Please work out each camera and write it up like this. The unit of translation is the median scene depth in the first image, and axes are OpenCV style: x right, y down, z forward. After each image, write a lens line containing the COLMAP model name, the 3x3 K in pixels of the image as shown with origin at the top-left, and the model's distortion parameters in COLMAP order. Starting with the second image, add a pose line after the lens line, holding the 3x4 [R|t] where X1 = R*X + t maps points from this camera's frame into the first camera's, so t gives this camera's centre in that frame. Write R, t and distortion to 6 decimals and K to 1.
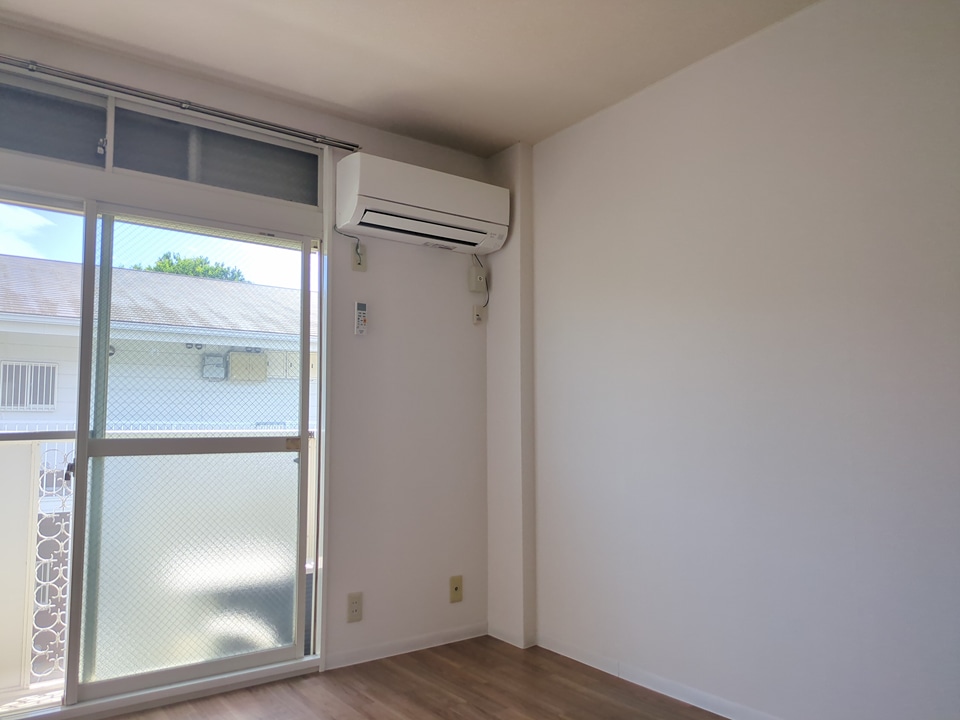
lens RADIAL K [[745.4, 0, 481.4], [0, 745.4, 377.5], [0, 0, 1]] dist [0.078658, -0.092019]
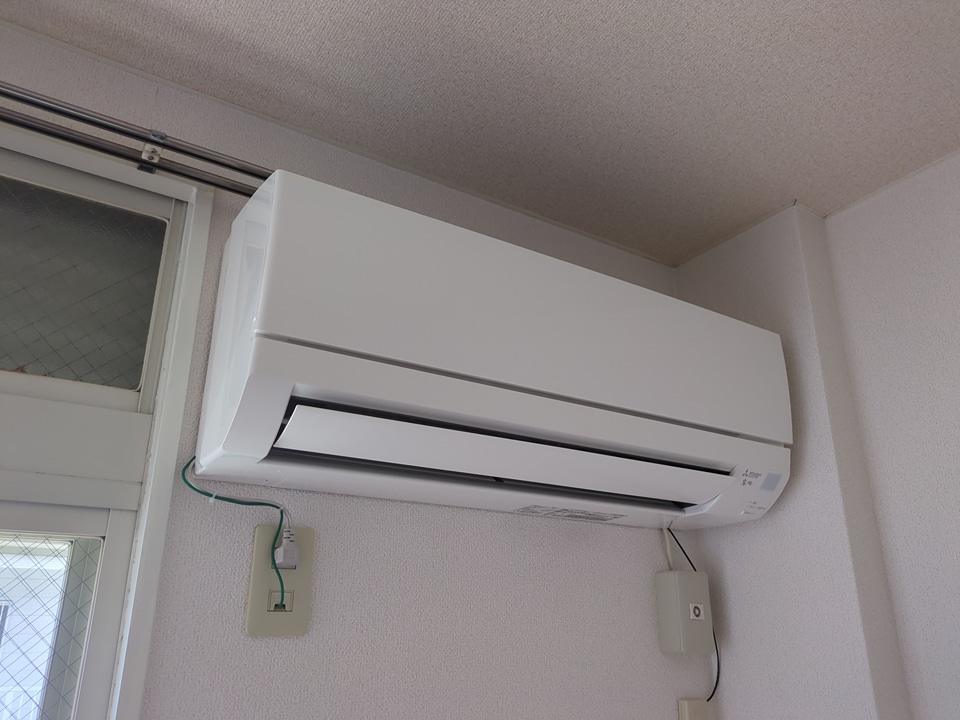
lens RADIAL K [[745.4, 0, 481.4], [0, 745.4, 377.5], [0, 0, 1]] dist [0.078658, -0.092019]
pose [[0.998091, -0.014586, -0.060005, -0.080269], [-0.001193, 0.966970, -0.254888, -0.166637], [0.061741, 0.254473, 0.965107, 0.757855]]
